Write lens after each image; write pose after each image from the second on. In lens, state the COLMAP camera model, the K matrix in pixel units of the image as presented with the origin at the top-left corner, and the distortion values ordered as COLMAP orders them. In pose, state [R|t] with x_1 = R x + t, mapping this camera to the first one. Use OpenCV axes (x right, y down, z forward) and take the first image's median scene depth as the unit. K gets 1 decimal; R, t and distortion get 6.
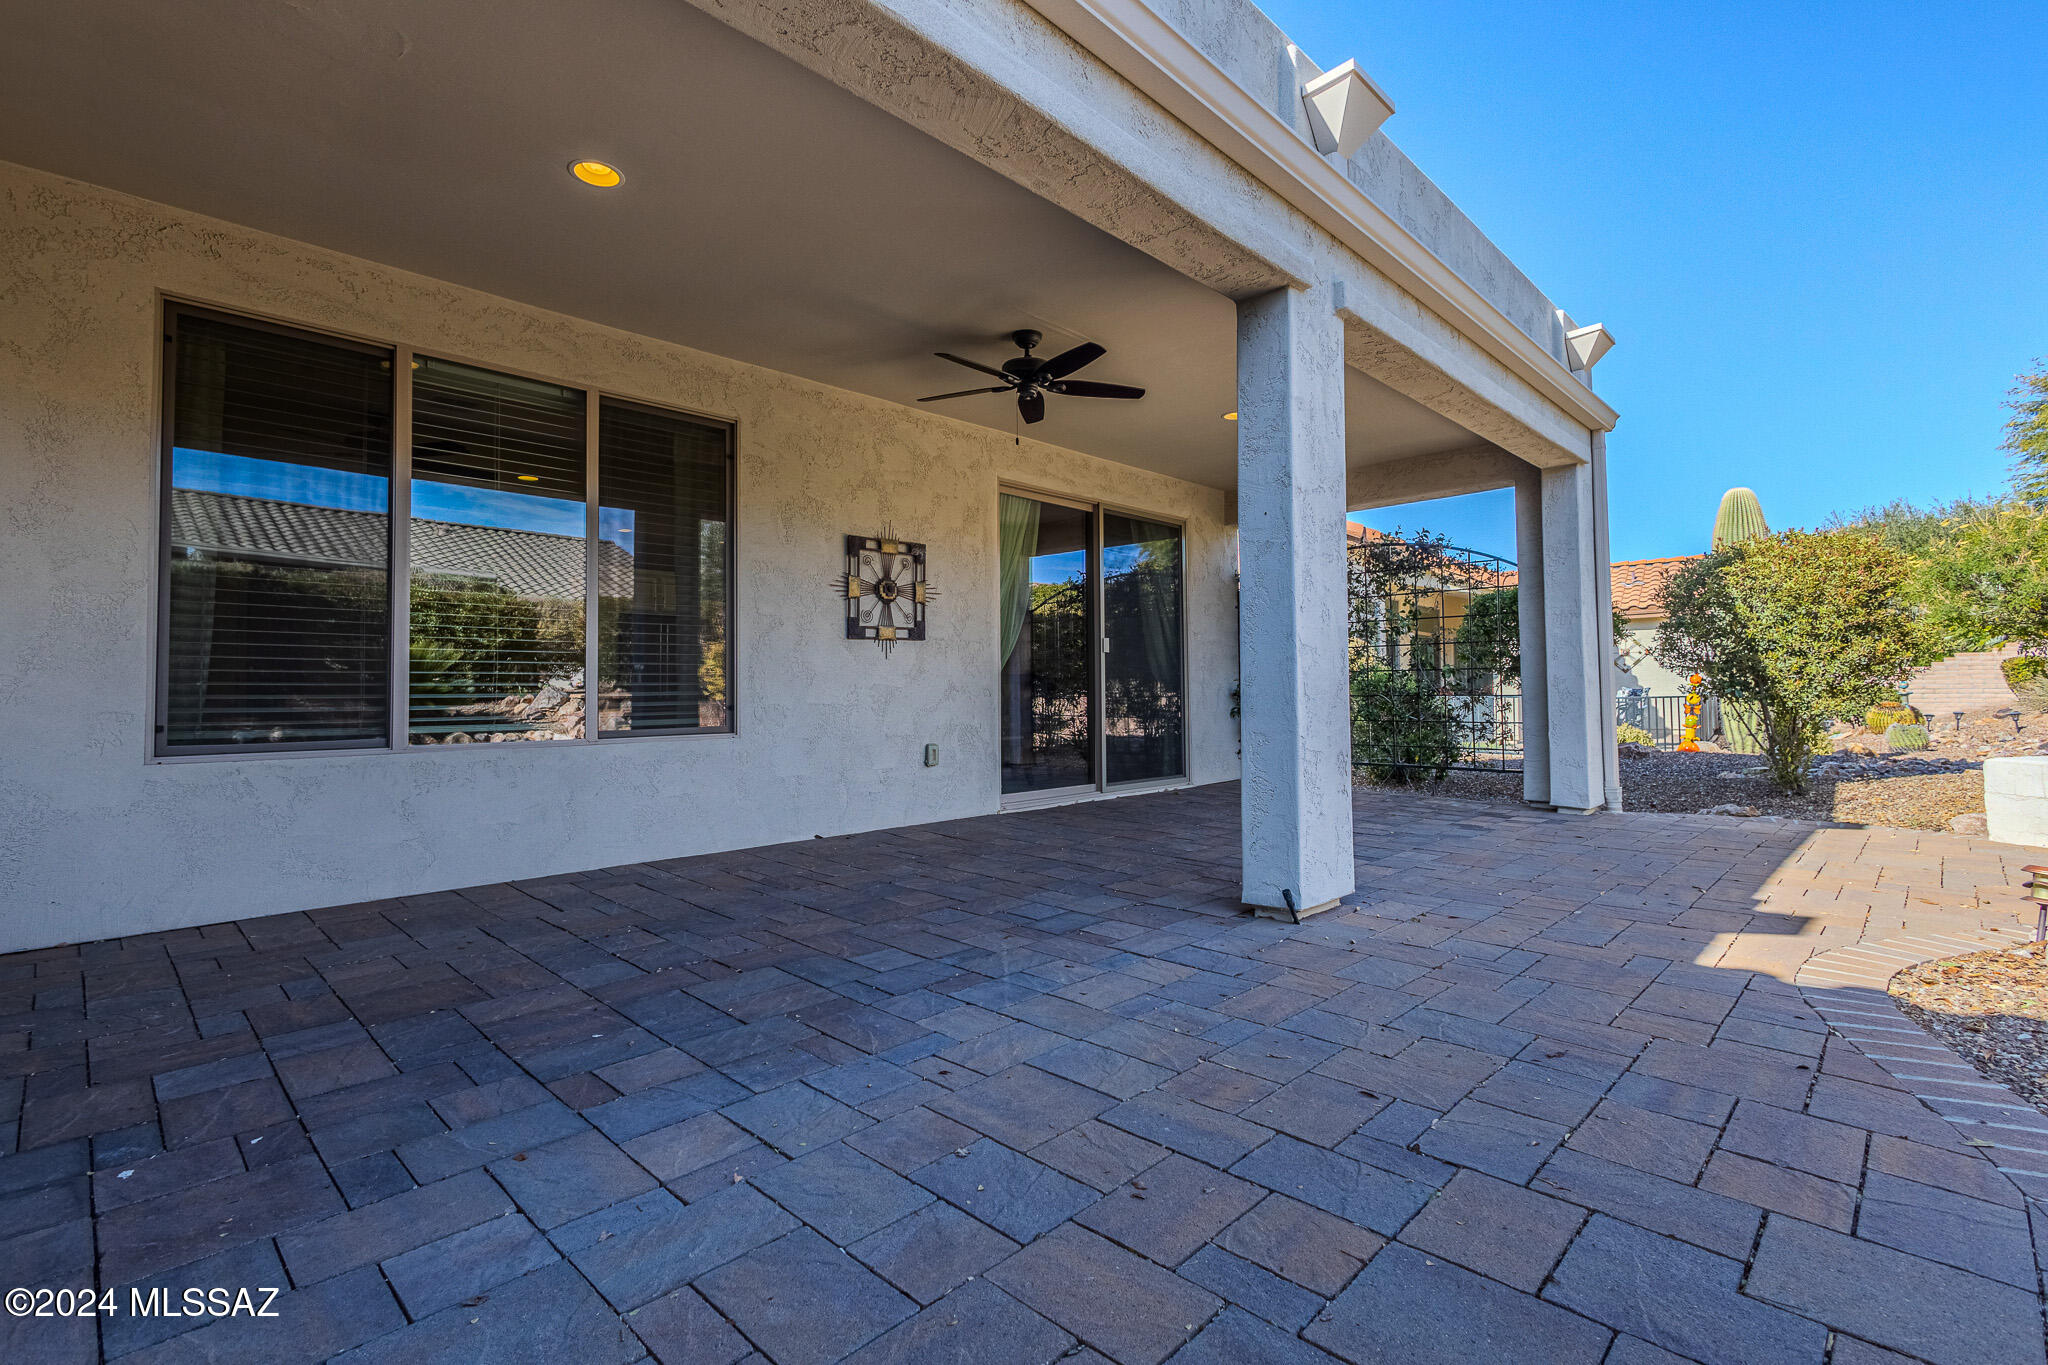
lens RADIAL K [[938.5, 0, 1026.3], [0, 938.5, 680.1], [0, 0, 1]] dist [0.012441, -0.003346]
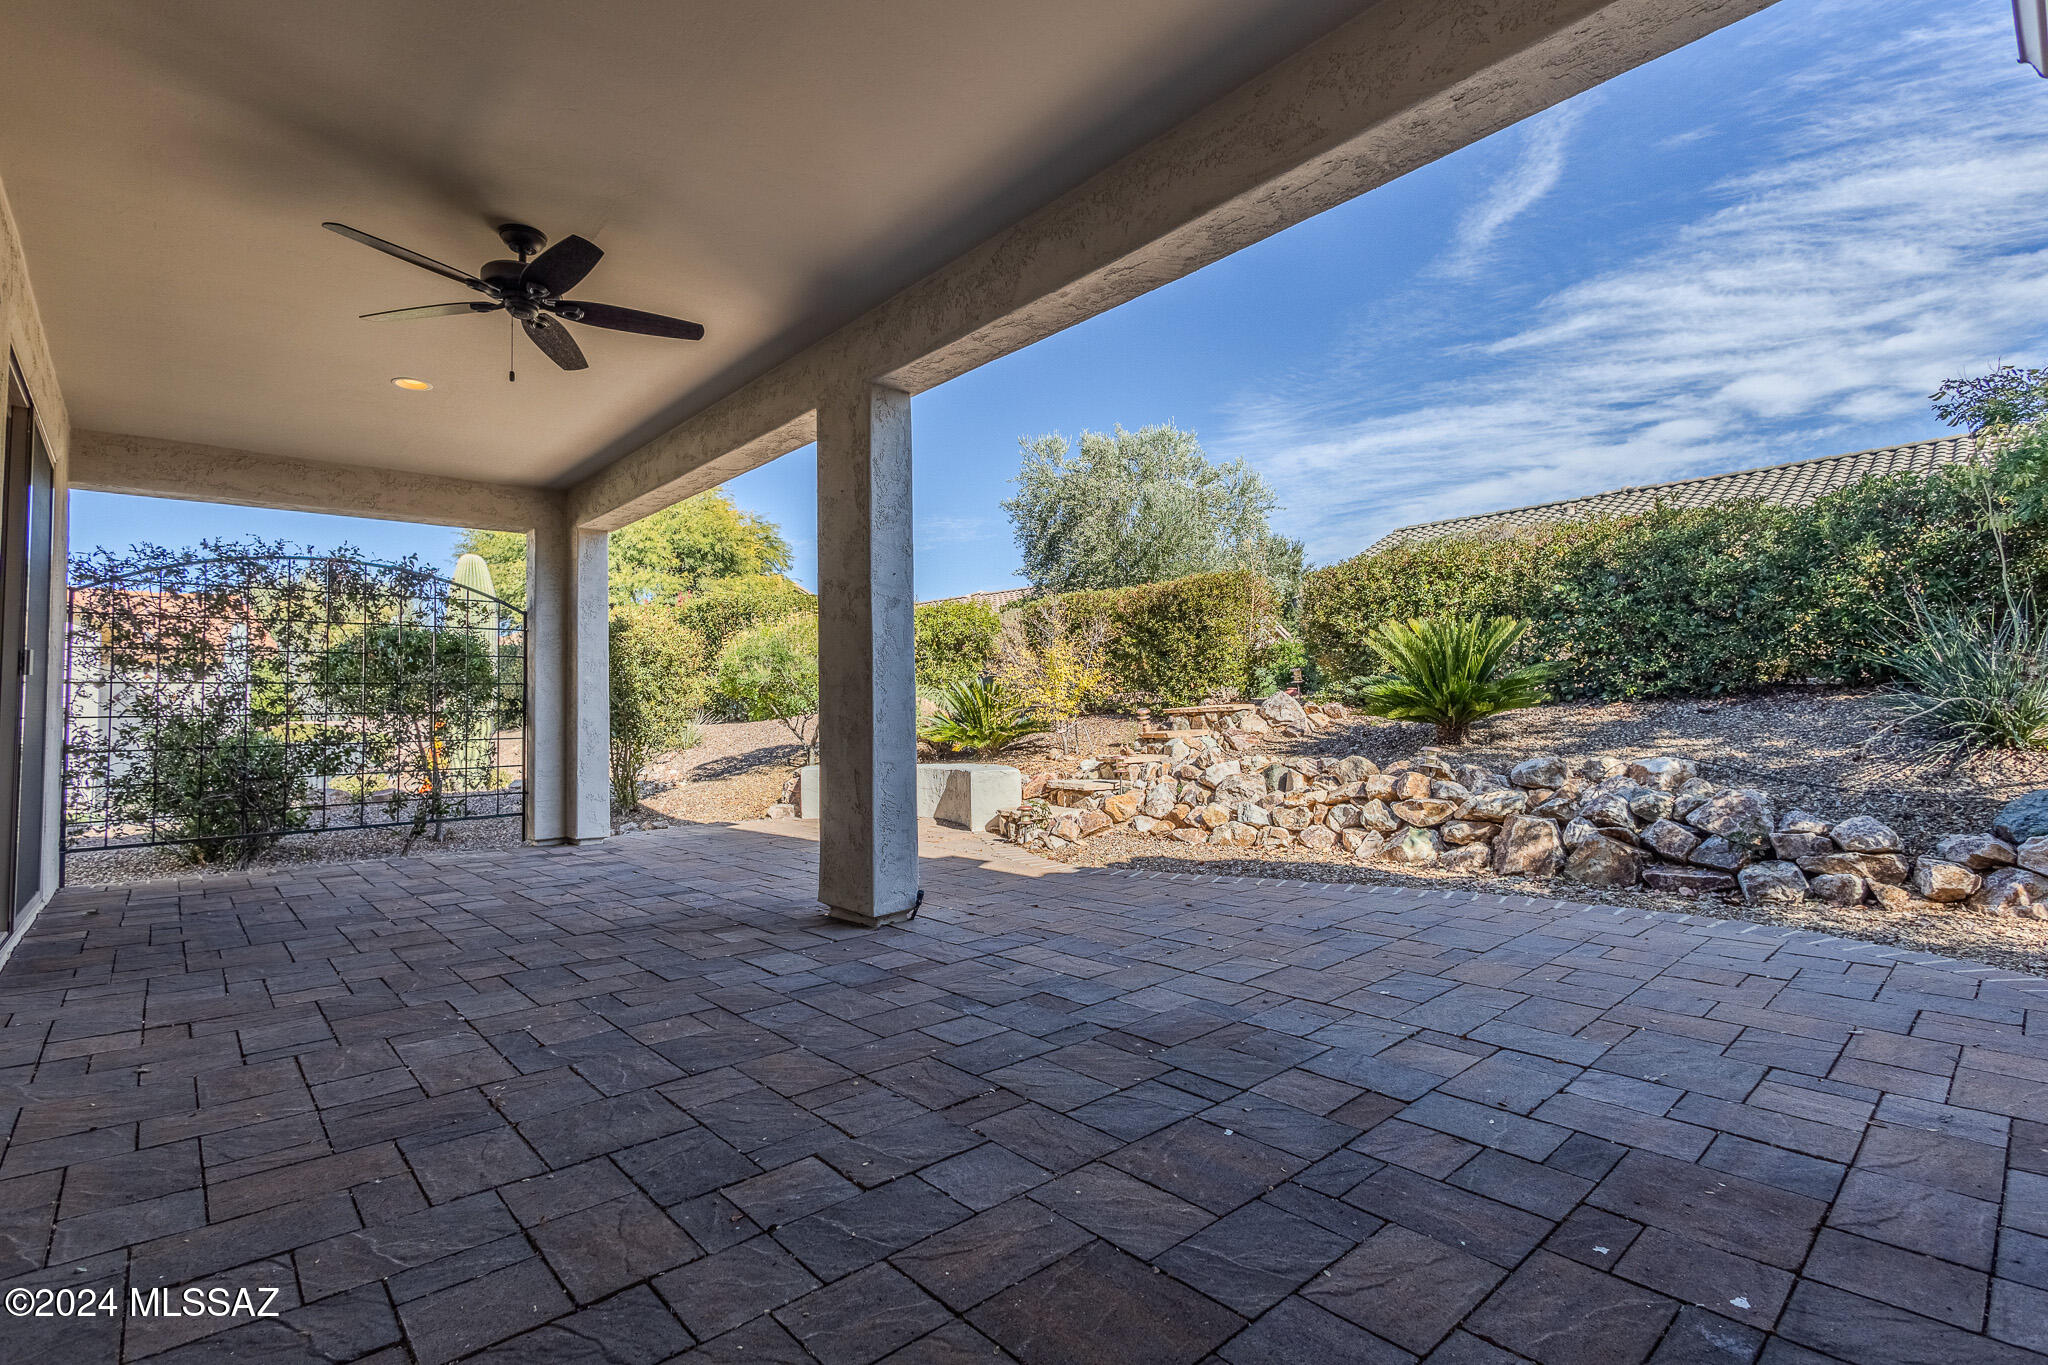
lens RADIAL K [[938.5, 0, 1026.4], [0, 938.5, 687.1], [0, 0, 1]] dist [0.012441, -0.003346]
pose [[0.057558, 0.036743, 0.997666, -1.461279], [0.010629, 0.999243, -0.037414, 0.015065], [-0.998286, 0.012757, 0.057124, 1.255217]]
